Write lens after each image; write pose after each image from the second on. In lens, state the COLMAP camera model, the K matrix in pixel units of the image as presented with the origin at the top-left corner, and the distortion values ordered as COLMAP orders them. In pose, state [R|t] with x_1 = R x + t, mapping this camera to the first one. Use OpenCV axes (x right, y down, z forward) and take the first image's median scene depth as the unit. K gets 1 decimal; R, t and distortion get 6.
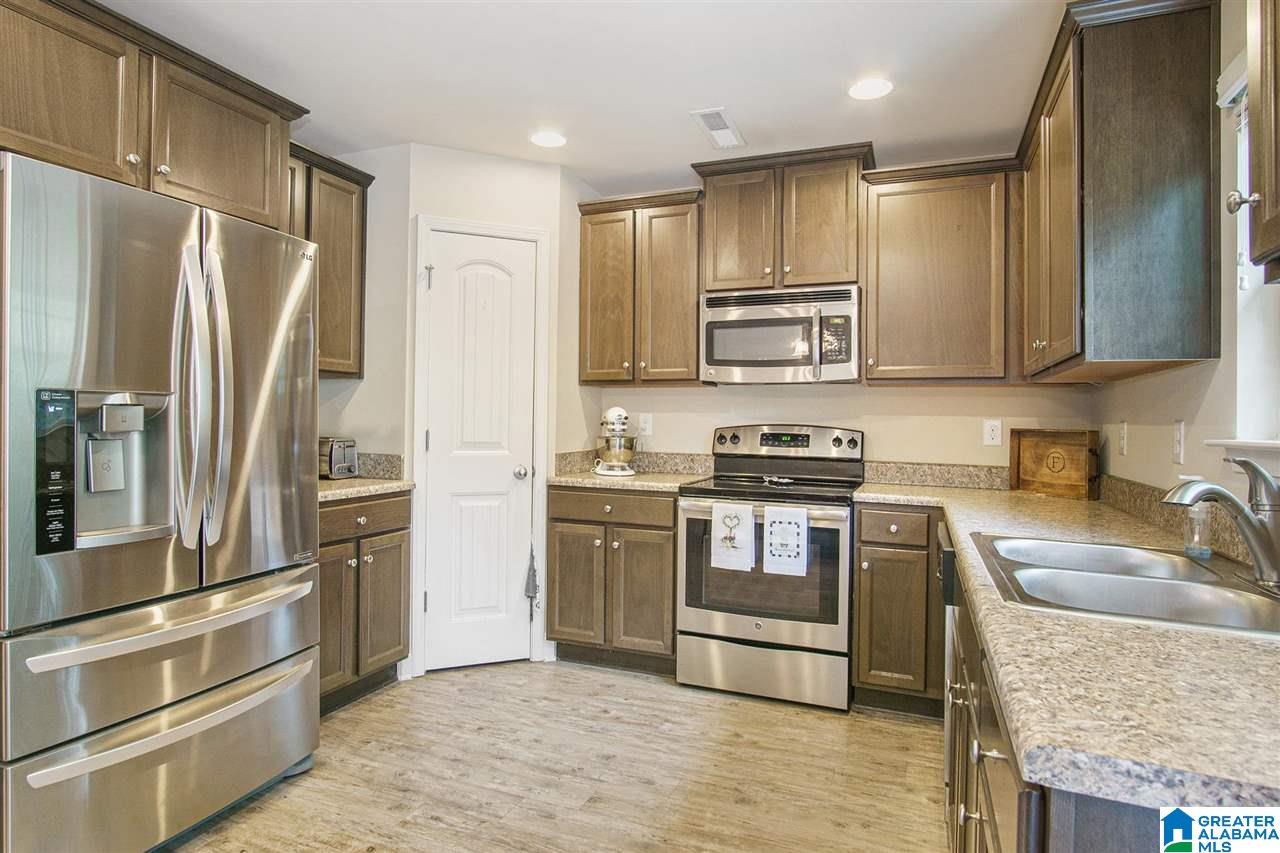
lens RADIAL K [[709.2, 0, 643.8], [0, 709.2, 414.5], [0, 0, 1]] dist [-0.019021, 0.005252]
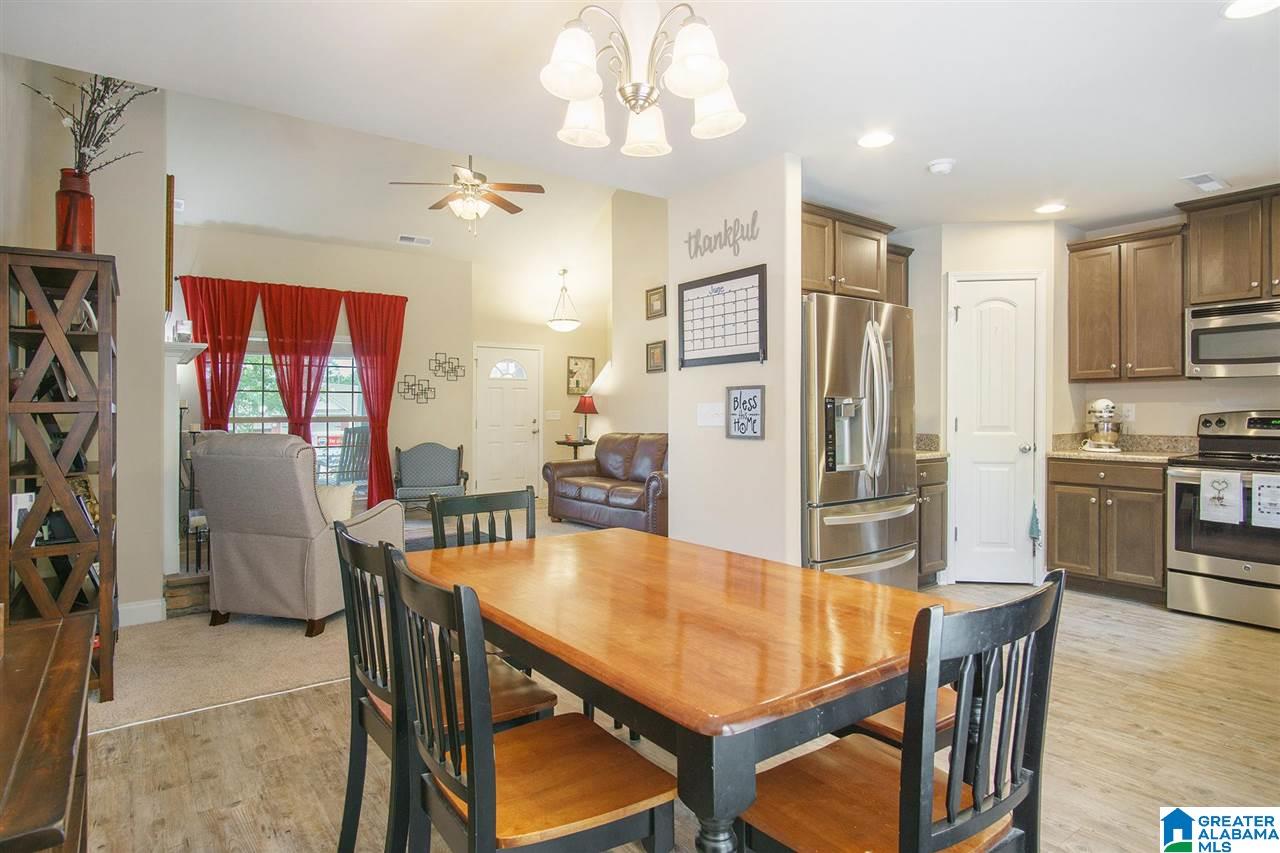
lens RADIAL K [[709.2, 0, 634.4], [0, 709.2, 419.3], [0, 0, 1]] dist [-0.019021, 0.005252]
pose [[0.850285, -0.008551, -0.526254, -0.103225], [0.015284, 0.999848, 0.008448, 0.002970], [0.526101, -0.015226, 0.850286, -0.608437]]
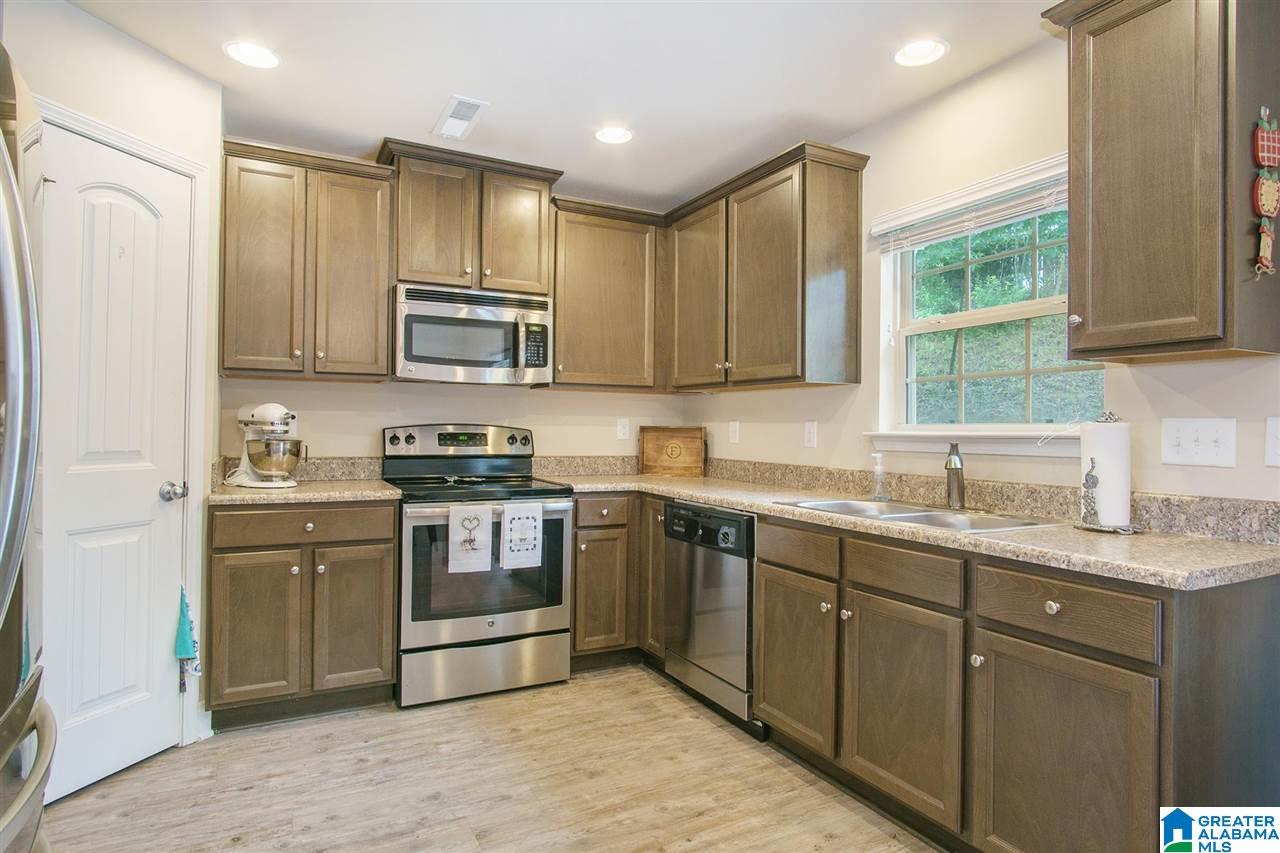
lens RADIAL K [[709.2, 0, 633.9], [0, 709.2, 414.2], [0, 0, 1]] dist [-0.019021, 0.005252]
pose [[0.643102, 0.002964, 0.765775, -0.449529], [-0.008450, 0.999959, 0.003226, -0.004998], [-0.765734, -0.008545, 0.643101, 0.181891]]
